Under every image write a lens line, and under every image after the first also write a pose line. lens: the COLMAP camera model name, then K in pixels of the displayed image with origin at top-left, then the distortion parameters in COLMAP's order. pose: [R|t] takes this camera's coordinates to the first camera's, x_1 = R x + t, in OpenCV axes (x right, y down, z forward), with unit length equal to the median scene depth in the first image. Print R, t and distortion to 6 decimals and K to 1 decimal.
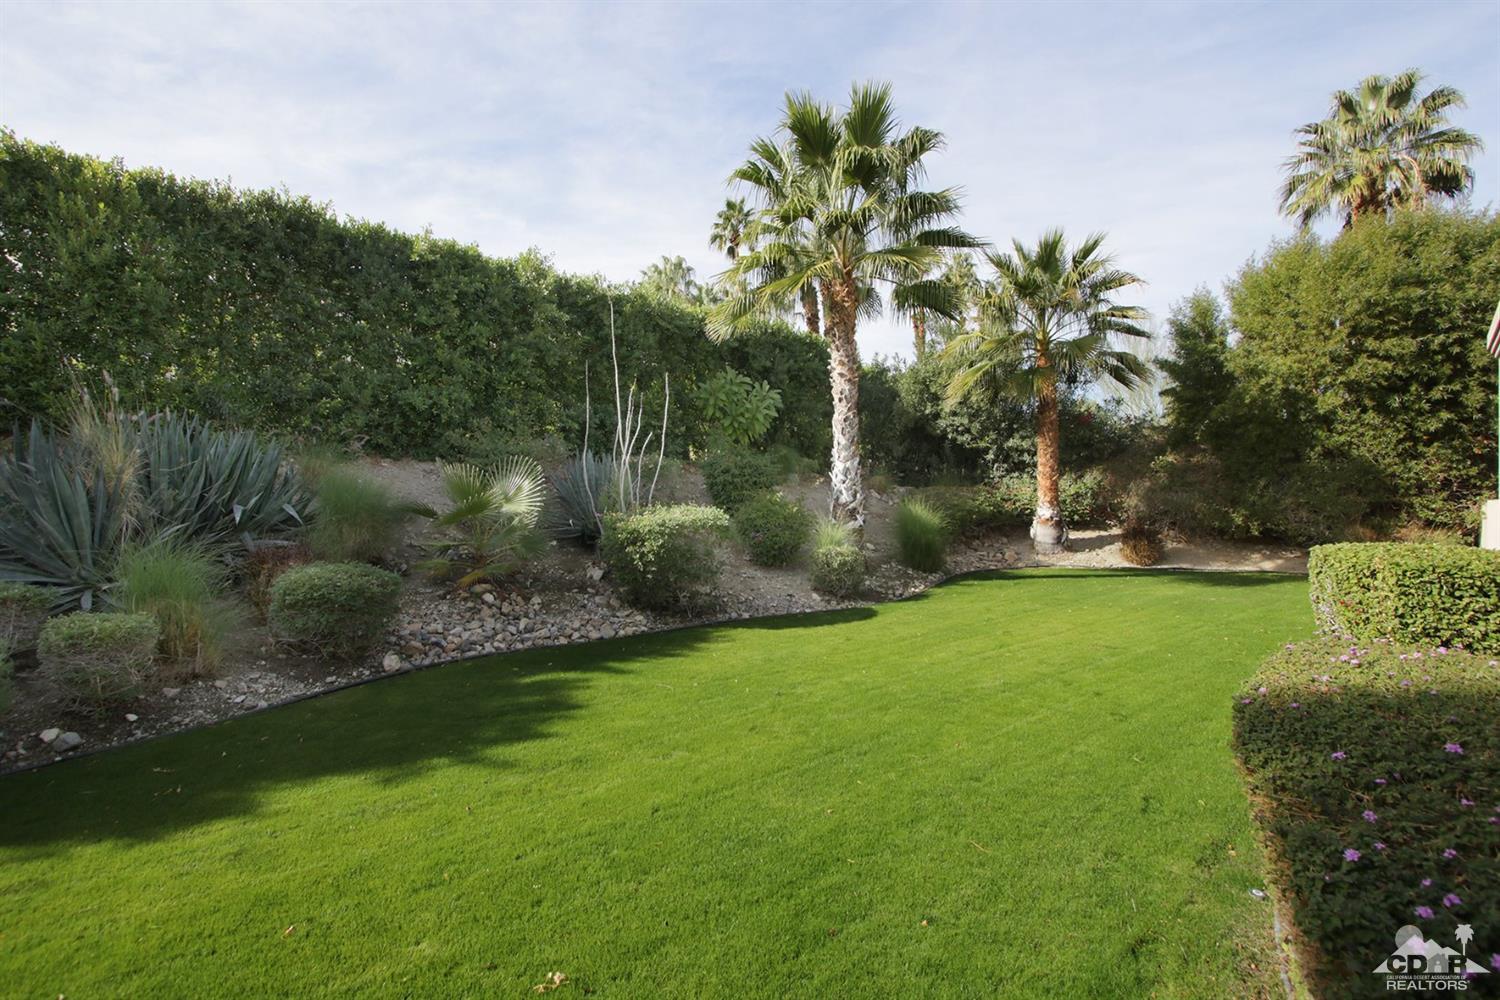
lens RADIAL K [[689.0, 0, 743.4], [0, 689.0, 500.6], [0, 0, 1]] dist [-0.013059, 0.002841]
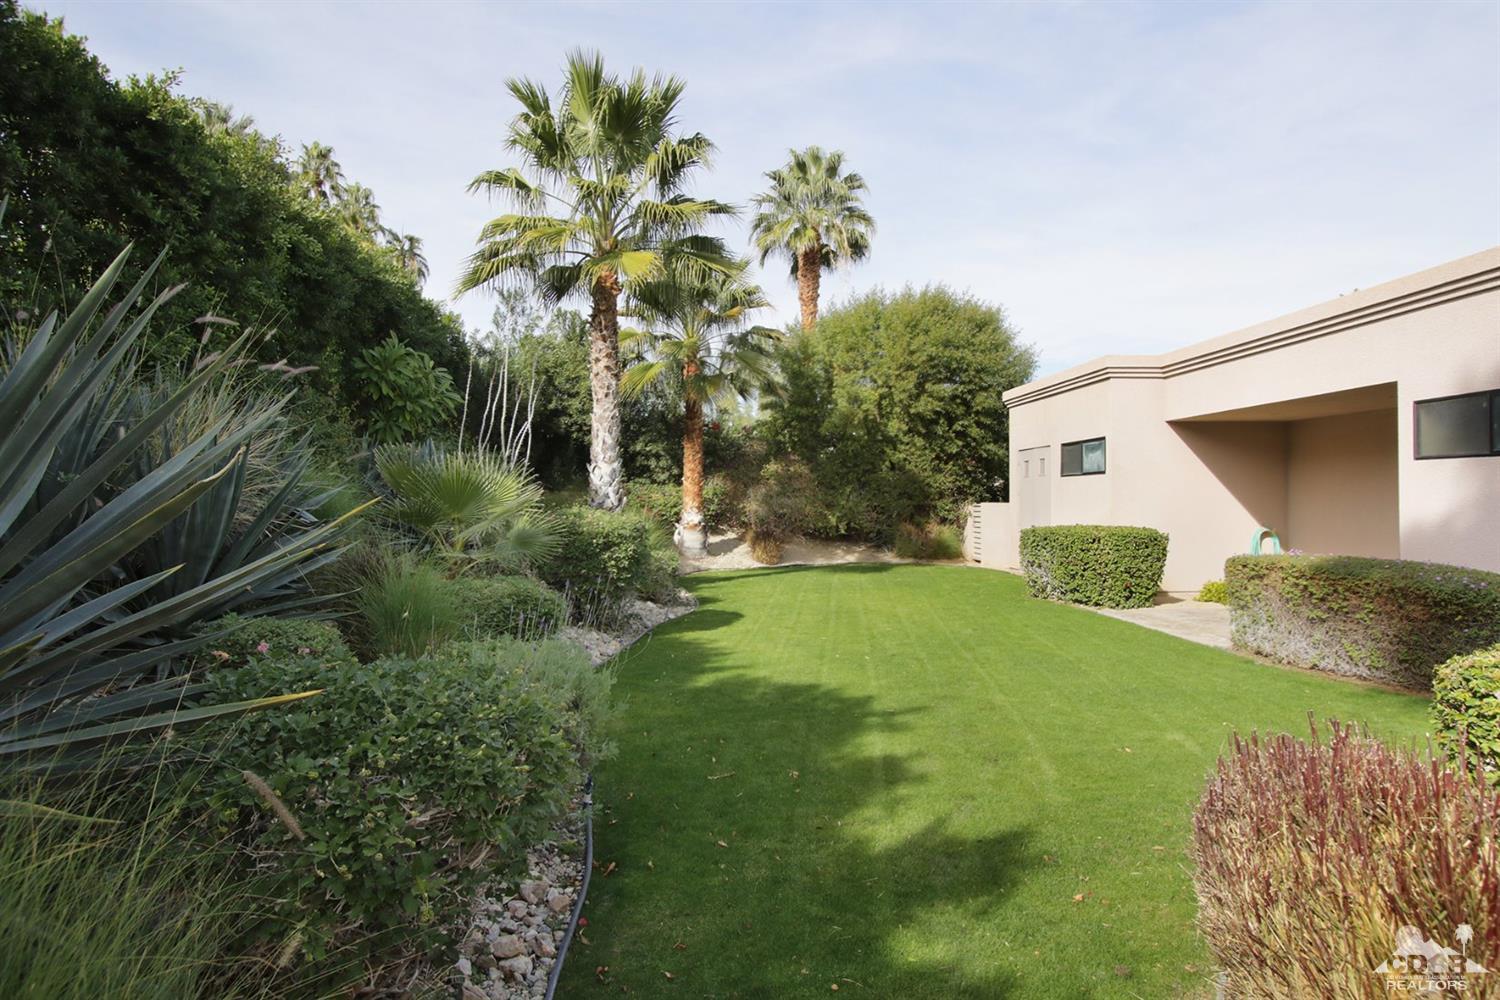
lens RADIAL K [[913.4, 0, 740.5], [0, 913.4, 502.1], [0, 0, 1]] dist [0.004031, -0.001033]
pose [[0.685580, -0.001065, 0.727996, -0.528925], [0.011860, 0.999883, -0.009706, 0.008640], [-0.727901, 0.015289, 0.685512, 0.033359]]
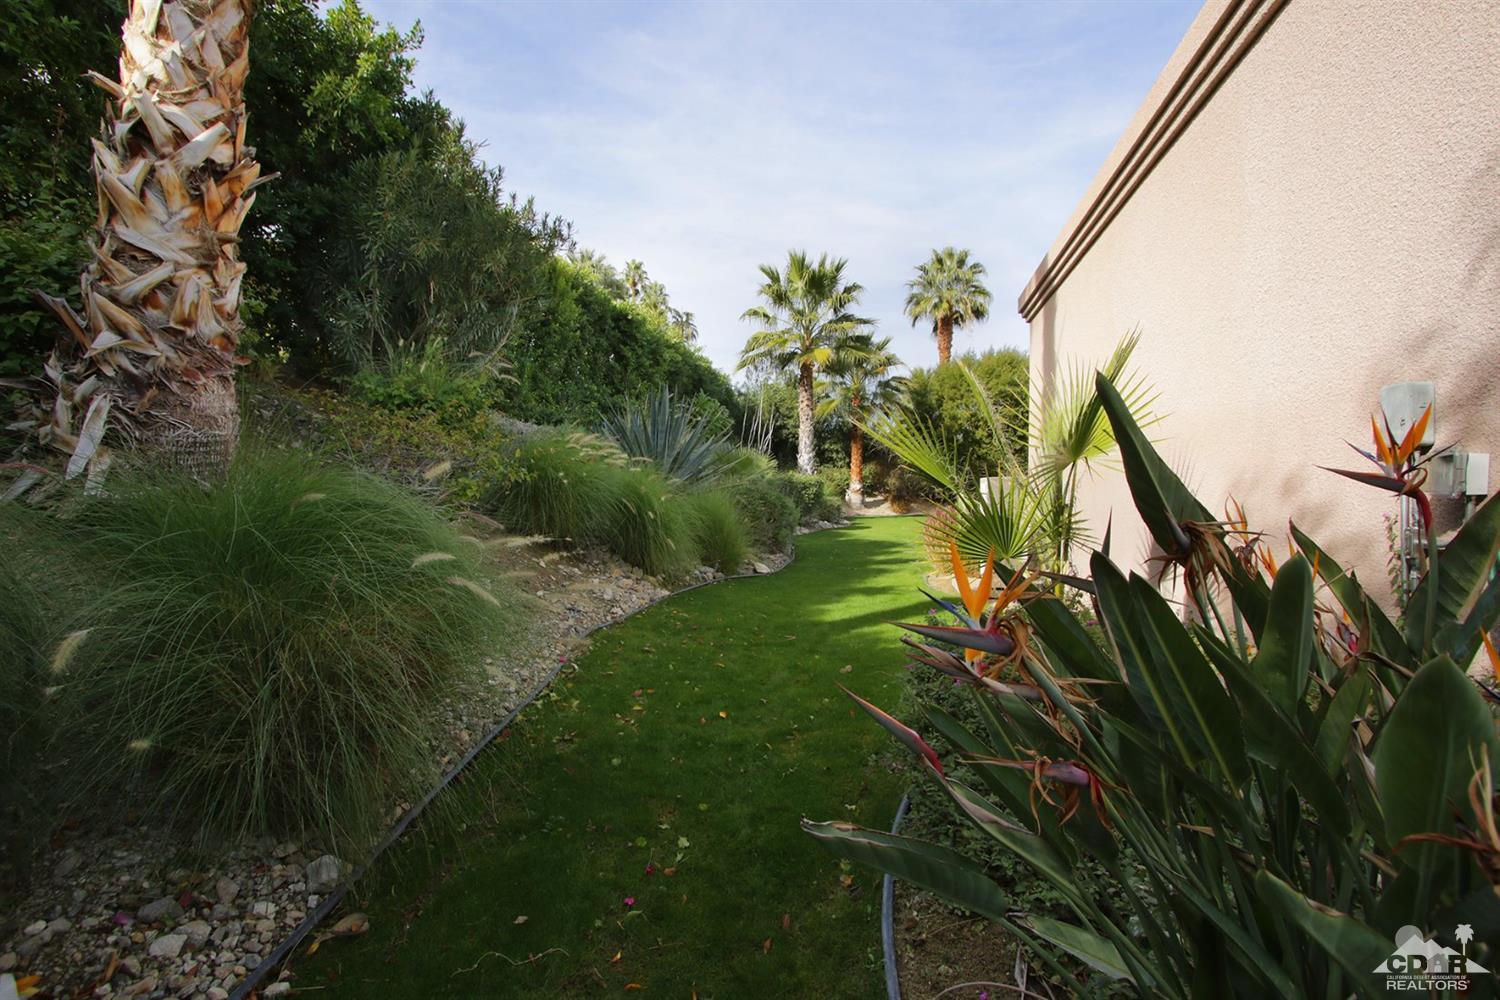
lens RADIAL K [[689.0, 0, 749.0], [0, 689.0, 505.0], [0, 0, 1]] dist [-0.013059, 0.002841]
pose [[0.838603, -0.006472, 0.544705, -0.826516], [0.001699, 0.999956, 0.009265, 0.052311], [-0.544740, -0.006844, 0.838577, -0.369431]]
